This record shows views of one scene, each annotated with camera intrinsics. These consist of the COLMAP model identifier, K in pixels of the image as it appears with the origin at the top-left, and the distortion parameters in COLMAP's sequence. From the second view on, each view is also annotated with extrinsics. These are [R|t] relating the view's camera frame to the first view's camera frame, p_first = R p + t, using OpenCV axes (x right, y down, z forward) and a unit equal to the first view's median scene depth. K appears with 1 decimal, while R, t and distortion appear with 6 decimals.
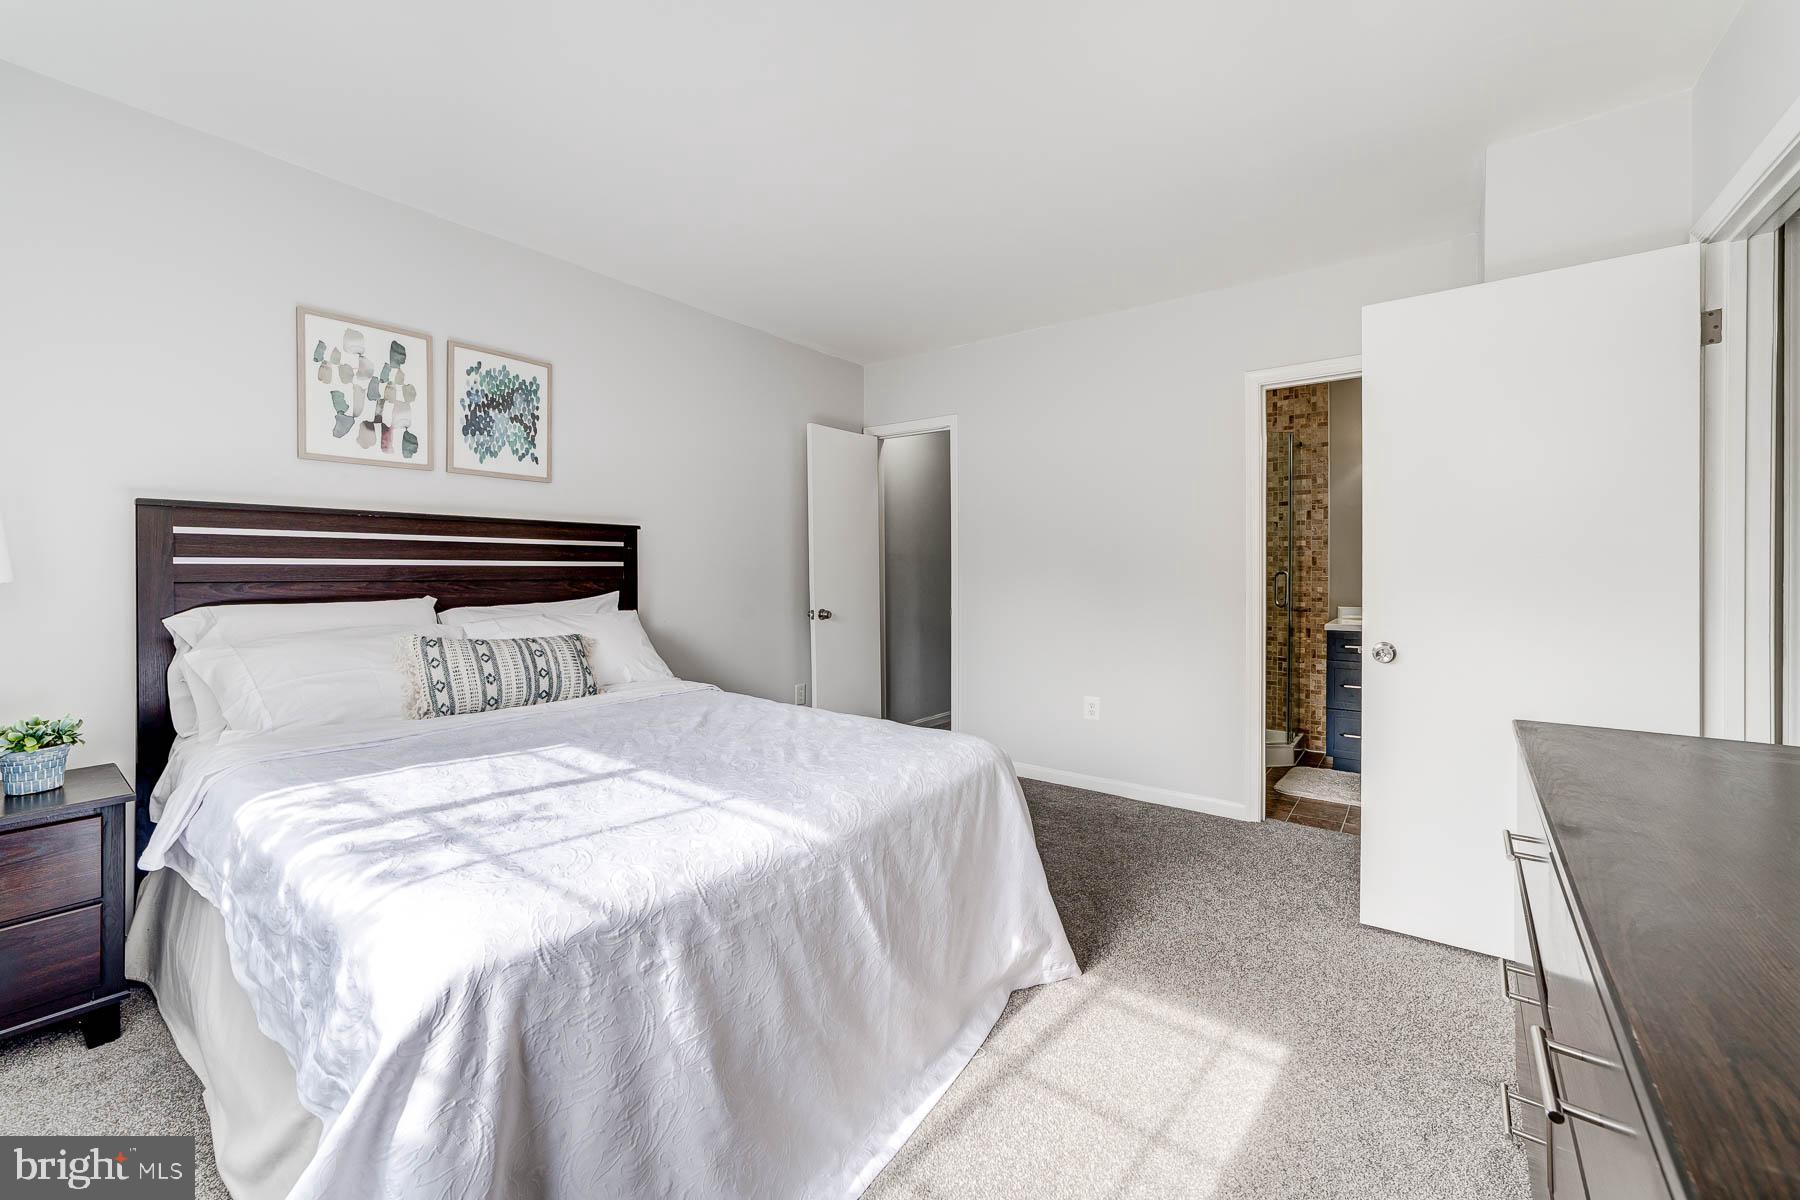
lens RADIAL K [[705.5, 0, 897.5], [0, 705.5, 619.9], [0, 0, 1]] dist [-0.042891, 0.019045]
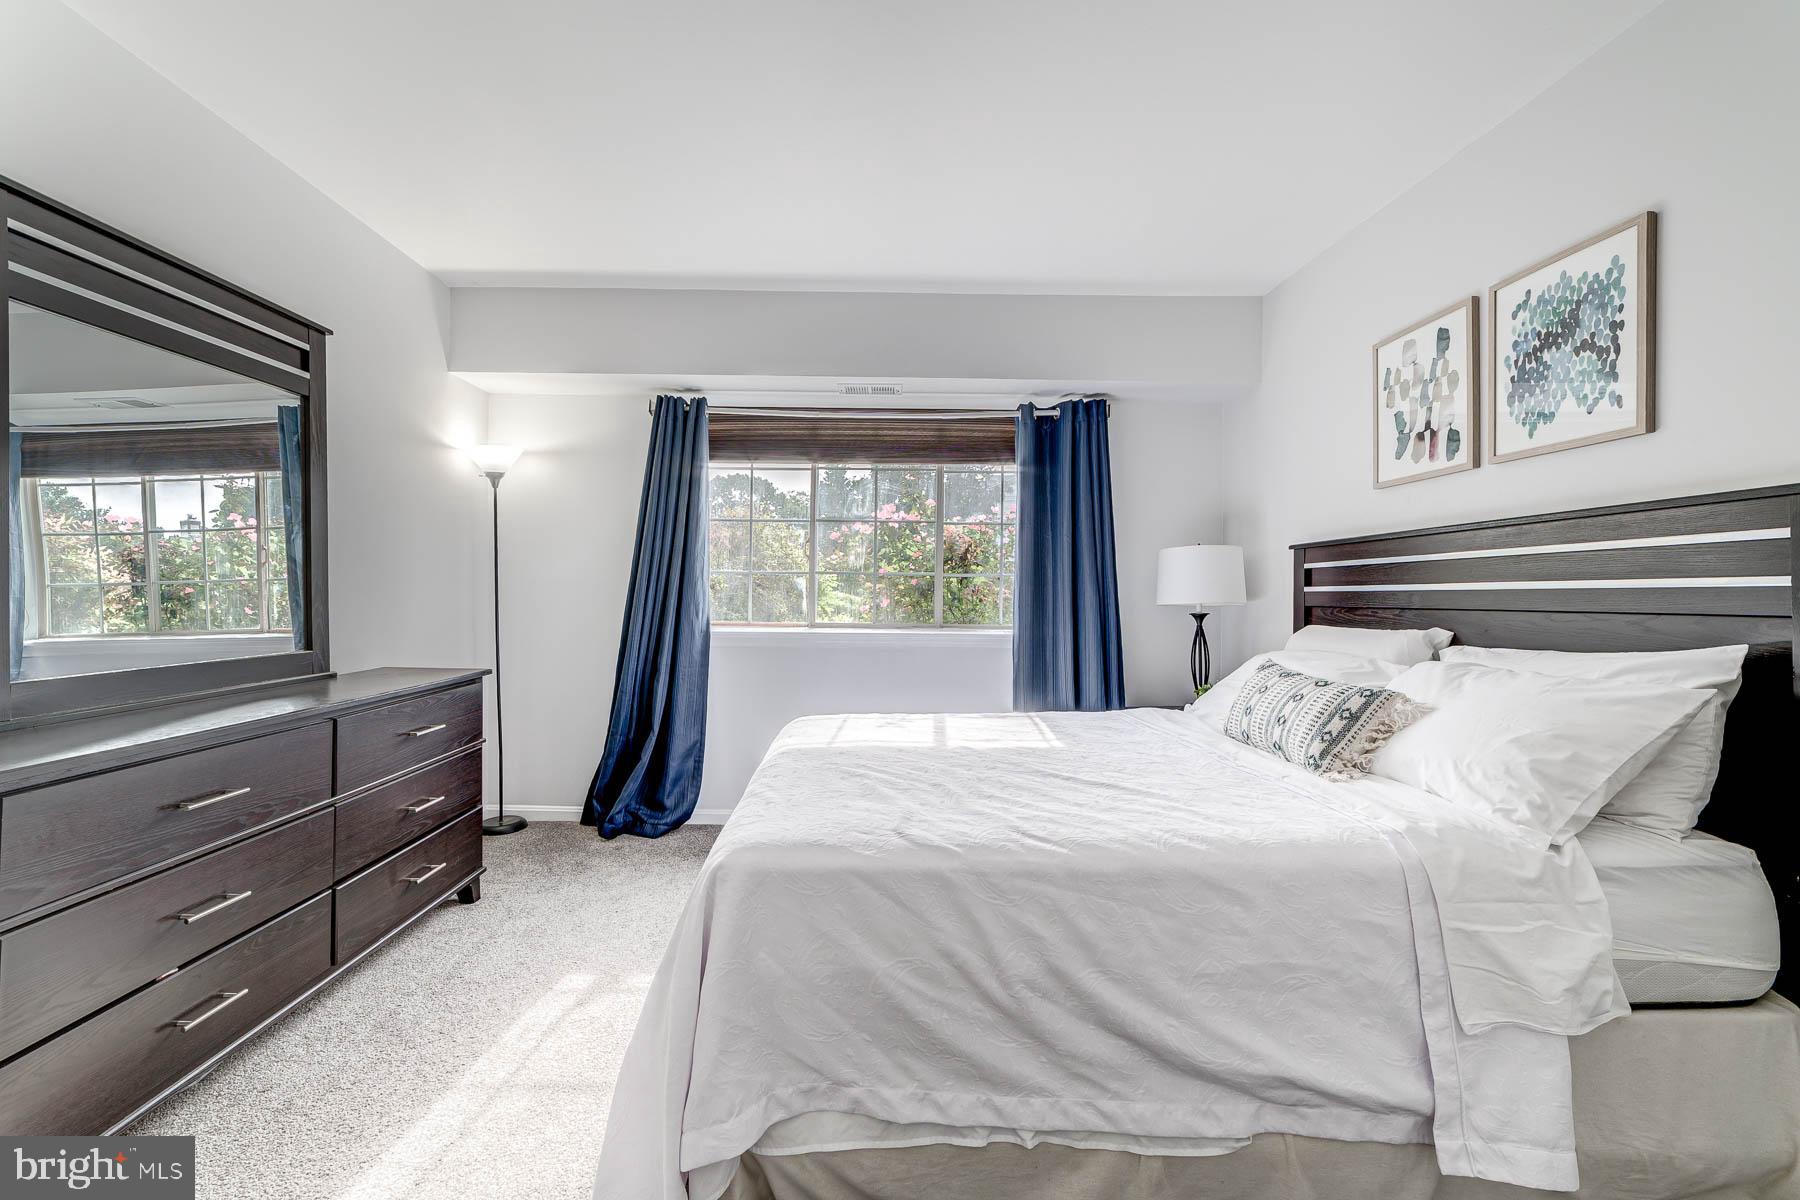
lens RADIAL K [[705.5, 0, 897.5], [0, 705.5, 619.9], [0, 0, 1]] dist [-0.042891, 0.019045]
pose [[-0.745442, 0.017159, -0.666349, 0.328425], [-0.046176, 0.995938, 0.077303, -0.075474], [0.664969, 0.088394, -0.741622, 1.157218]]
